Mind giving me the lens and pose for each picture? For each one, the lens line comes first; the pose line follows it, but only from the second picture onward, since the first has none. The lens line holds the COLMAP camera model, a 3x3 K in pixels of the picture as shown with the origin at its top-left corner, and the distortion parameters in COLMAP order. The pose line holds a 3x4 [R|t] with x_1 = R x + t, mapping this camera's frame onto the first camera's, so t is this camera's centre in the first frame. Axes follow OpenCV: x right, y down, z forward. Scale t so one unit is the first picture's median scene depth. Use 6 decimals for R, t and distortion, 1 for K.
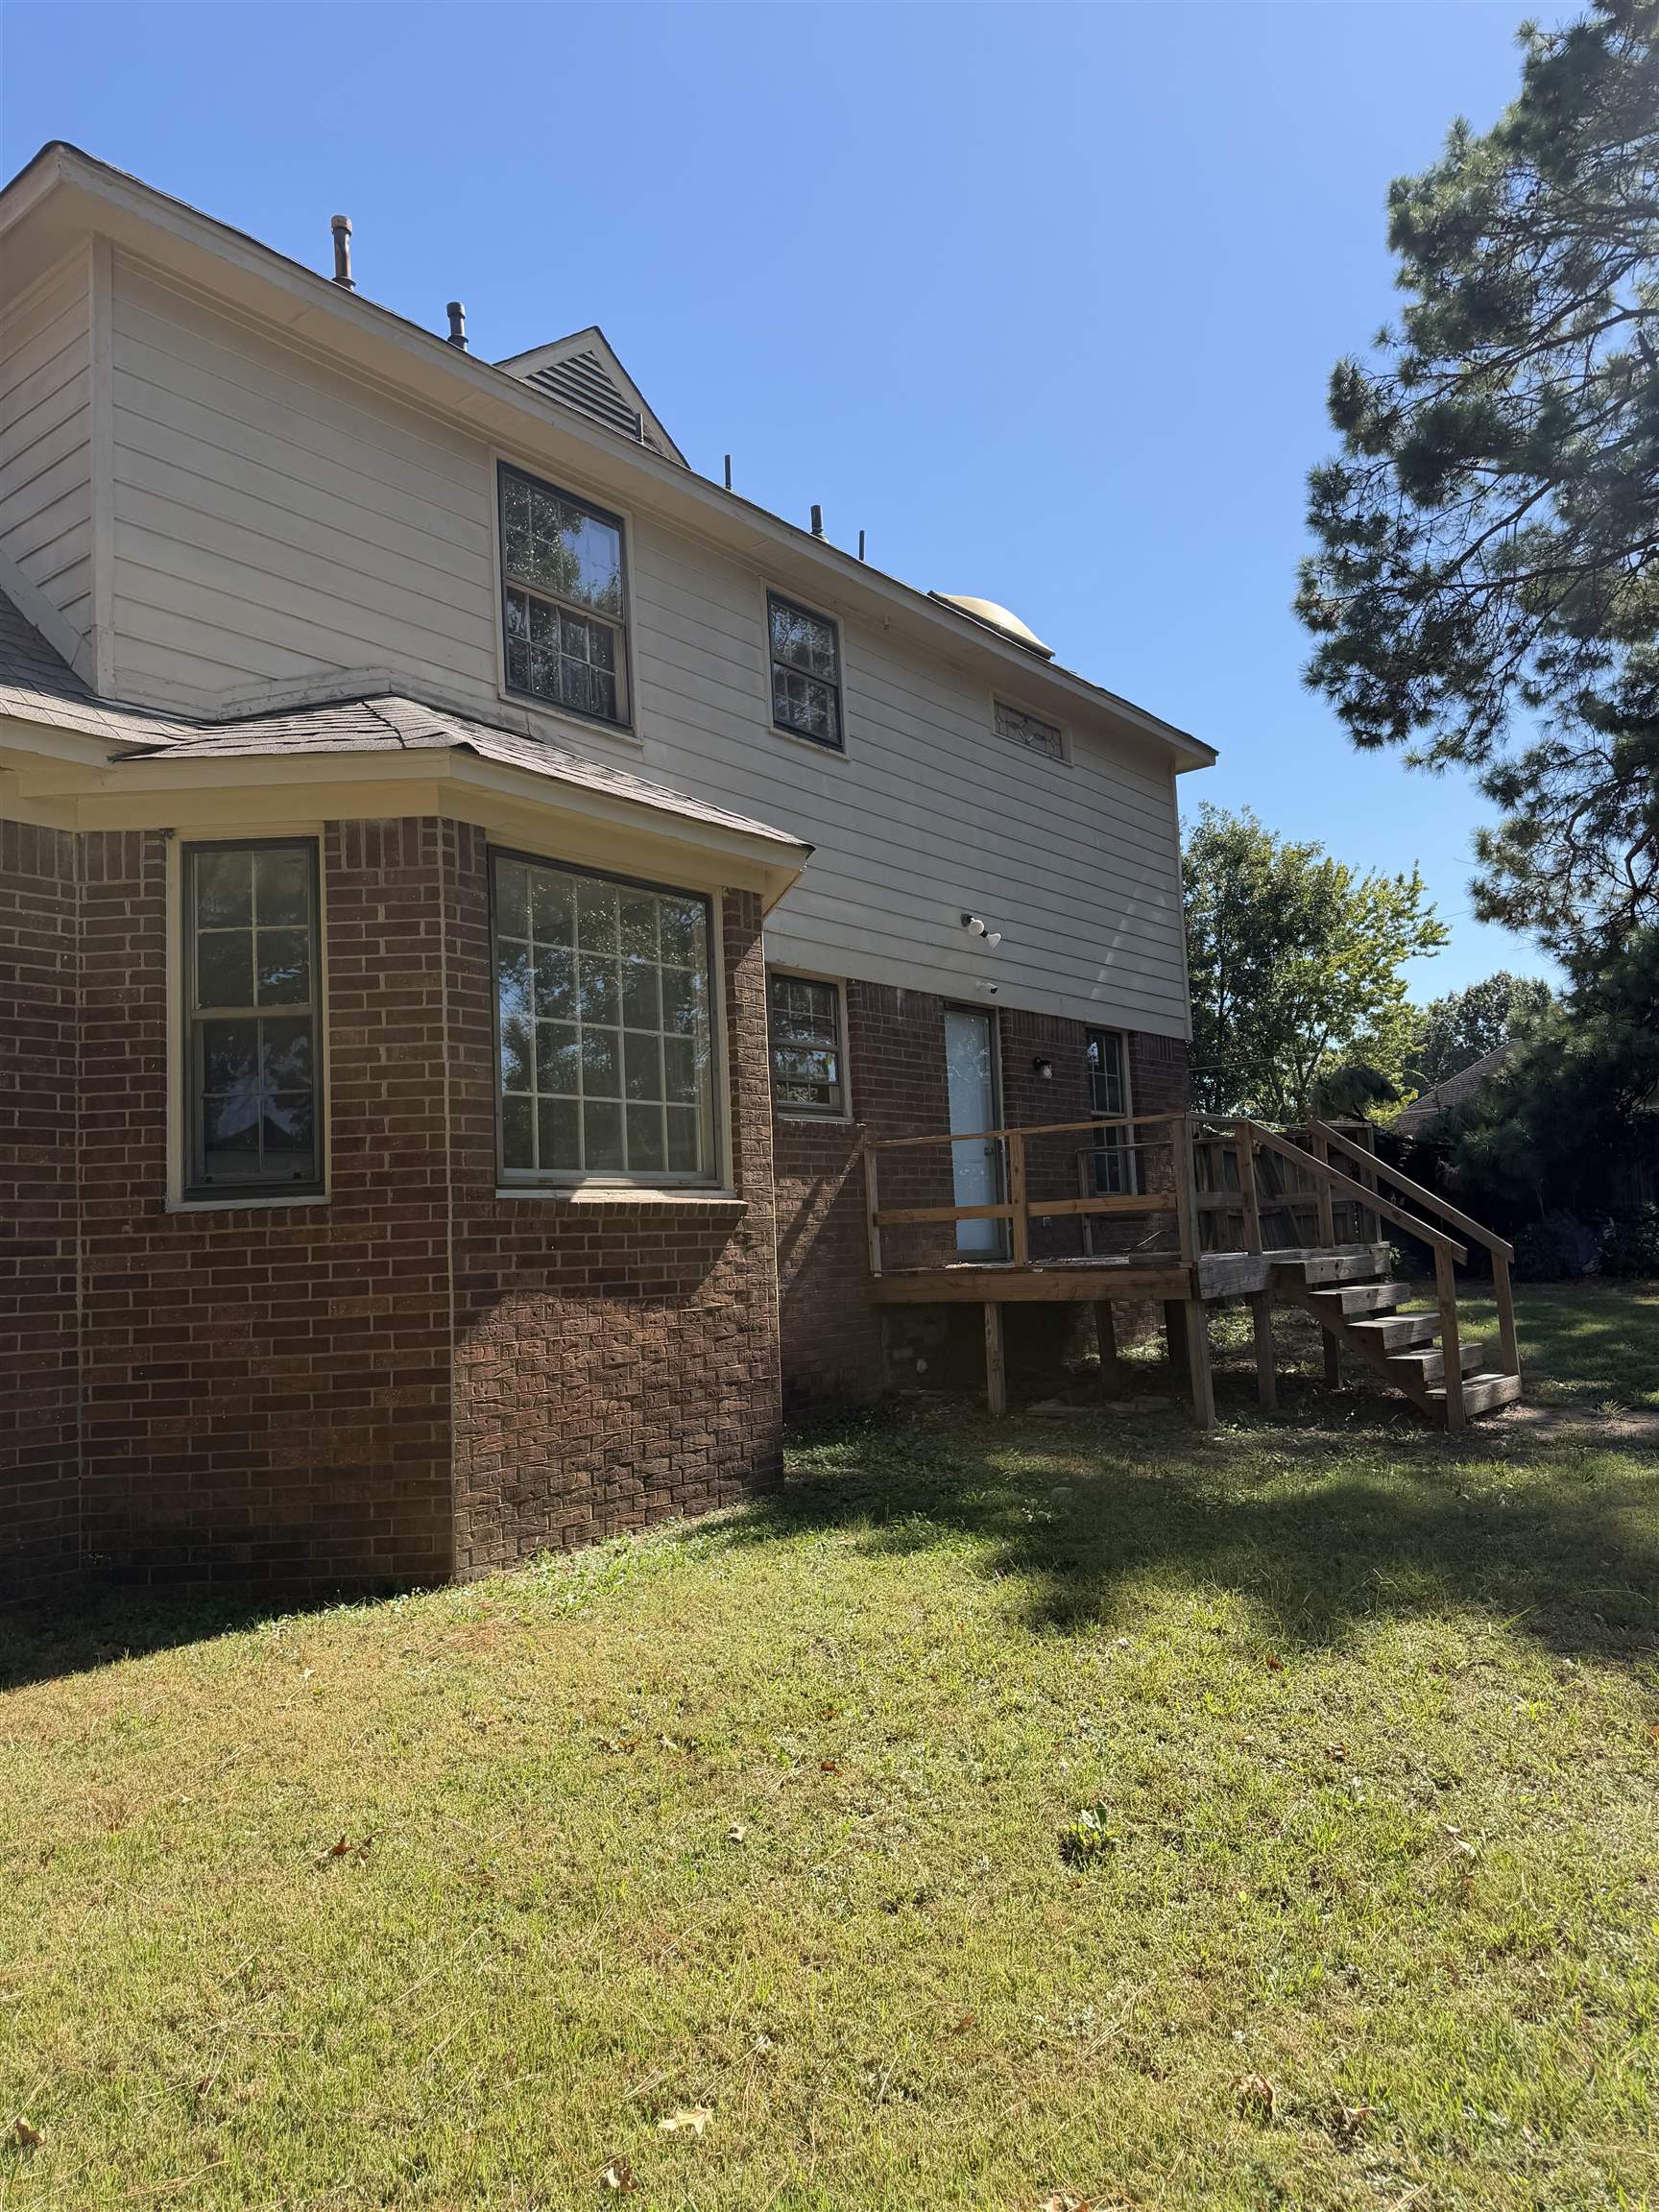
lens RADIAL K [[1606.8, 0, 830.9], [0, 1606.8, 1097.1], [0, 0, 1]] dist [0.026437, -0.007517]
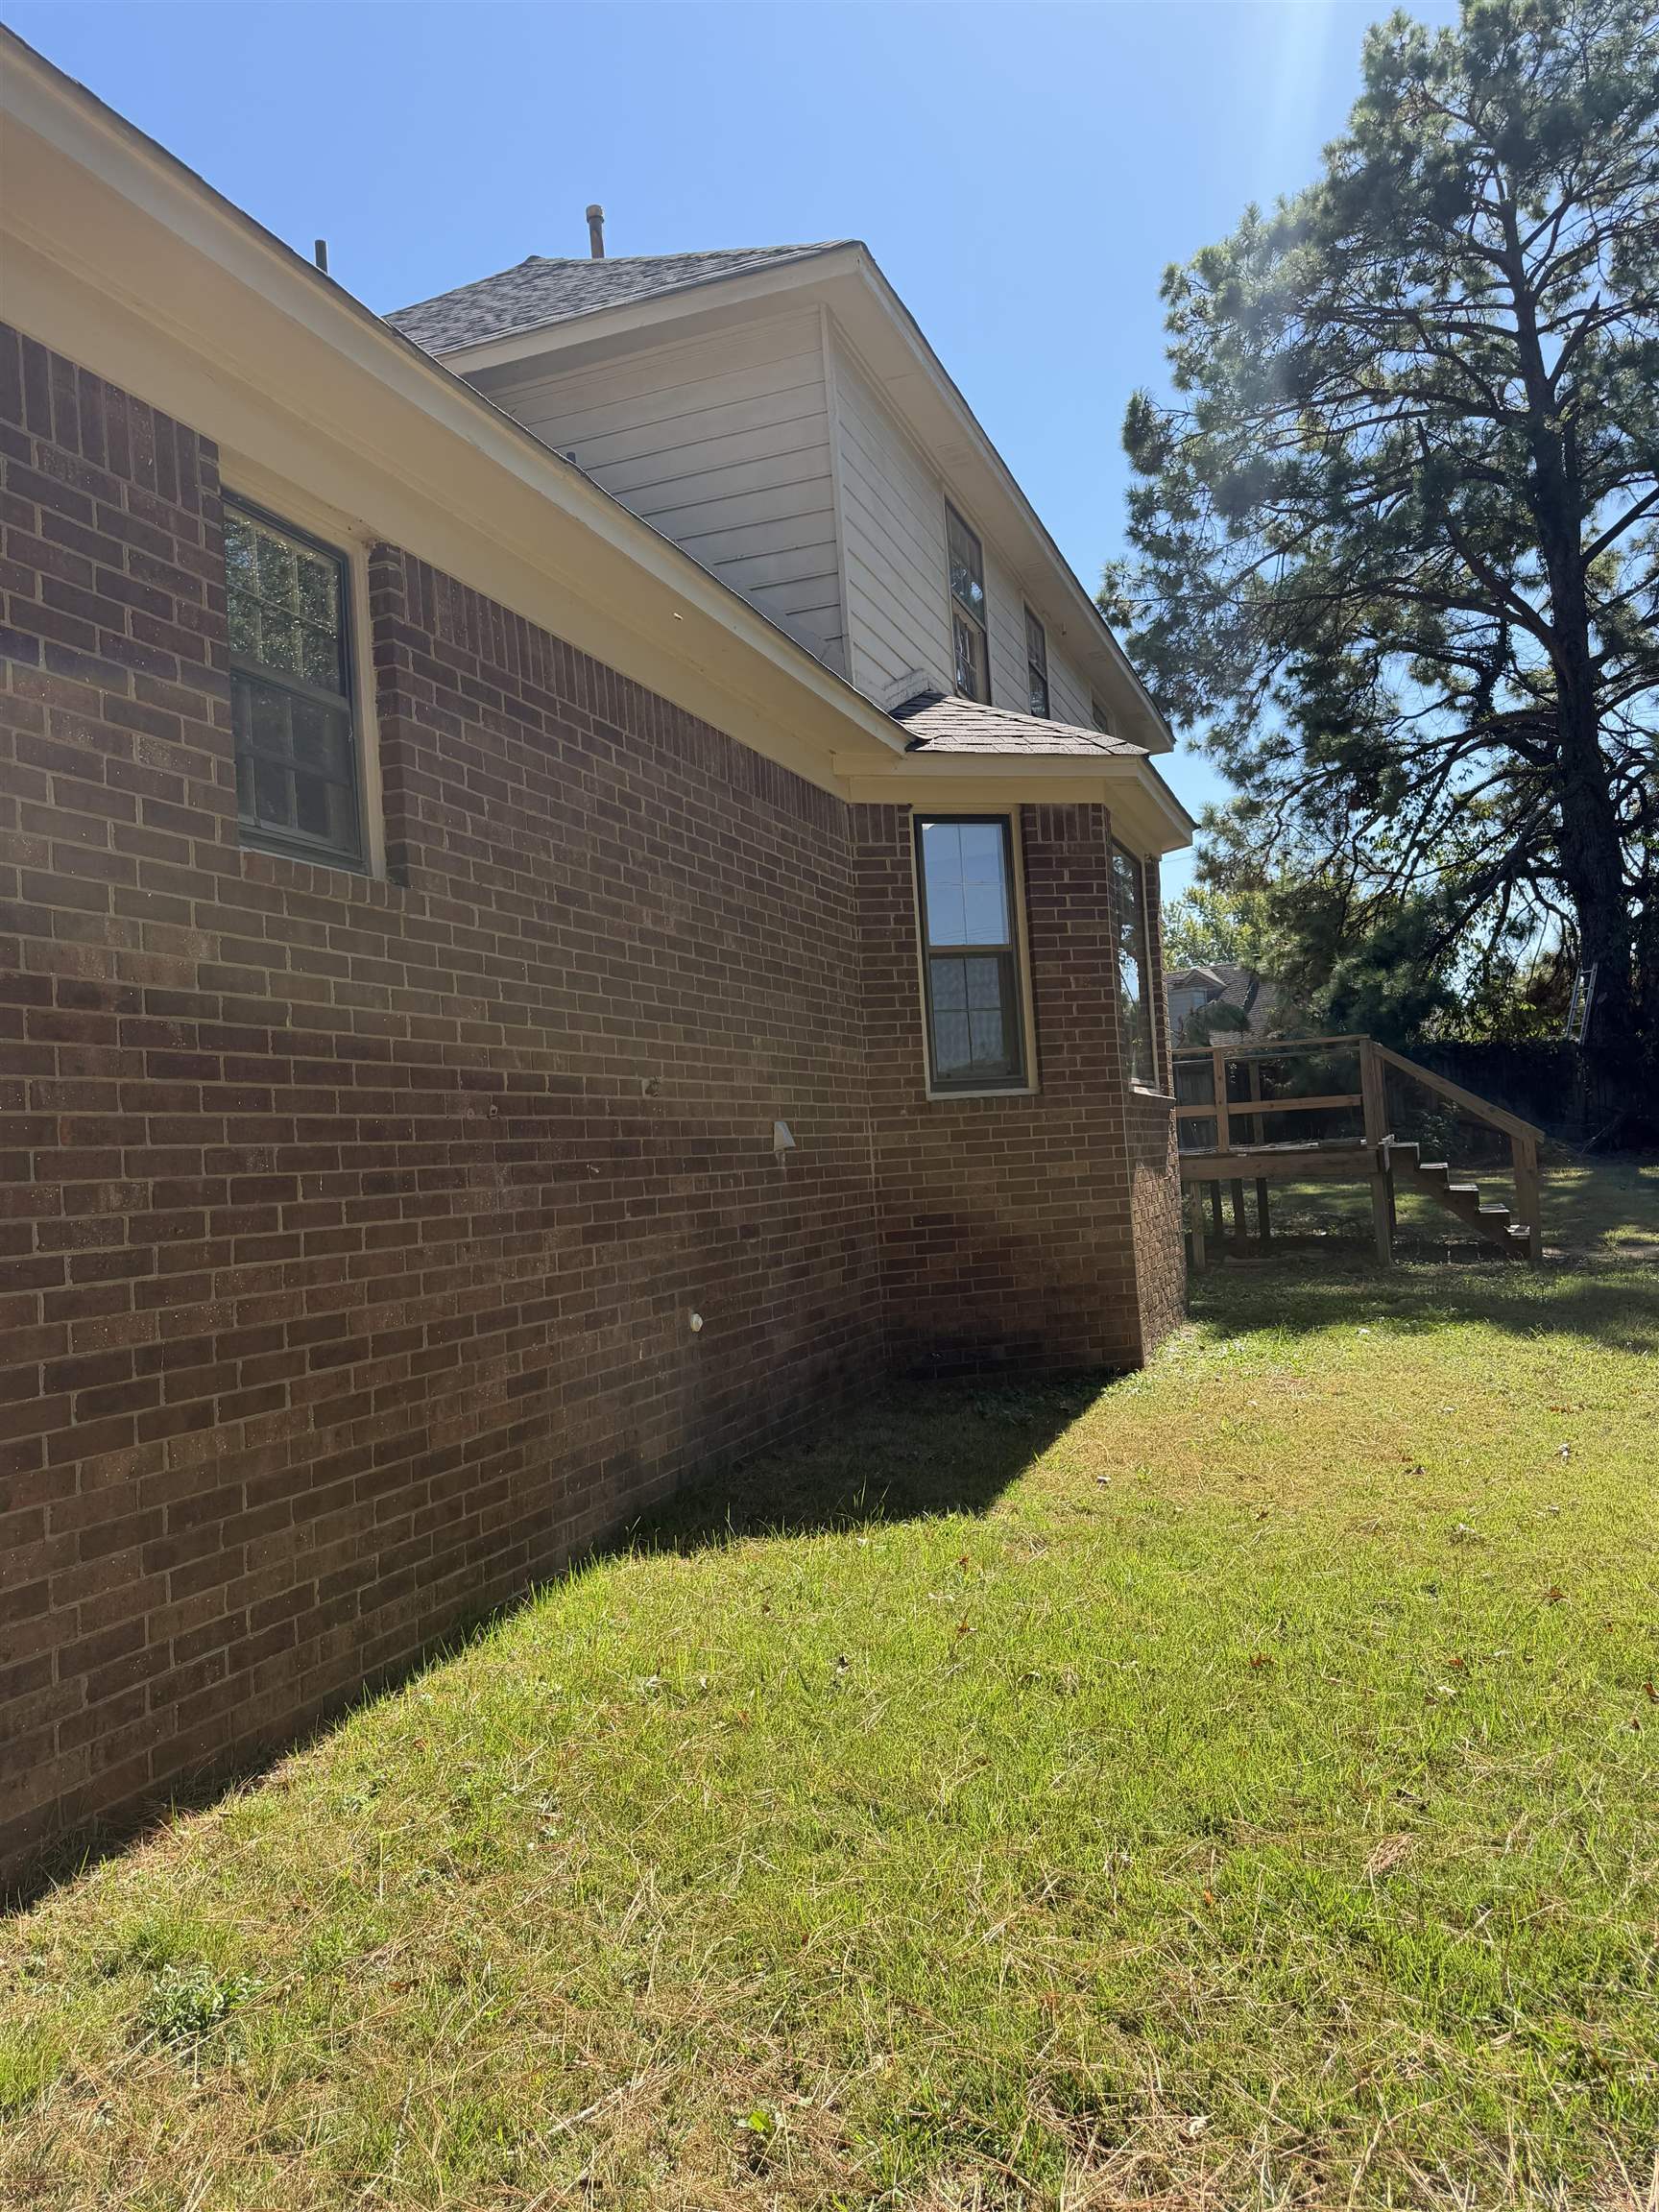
lens RADIAL K [[1606.8, 0, 841.6], [0, 1606.8, 1099.3], [0, 0, 1]] dist [0.026437, -0.007517]
pose [[0.953722, -0.002347, 0.300679, -0.855631], [-0.010699, 0.999071, 0.041735, 0.016721], [-0.300498, -0.043021, 0.952812, -0.218787]]
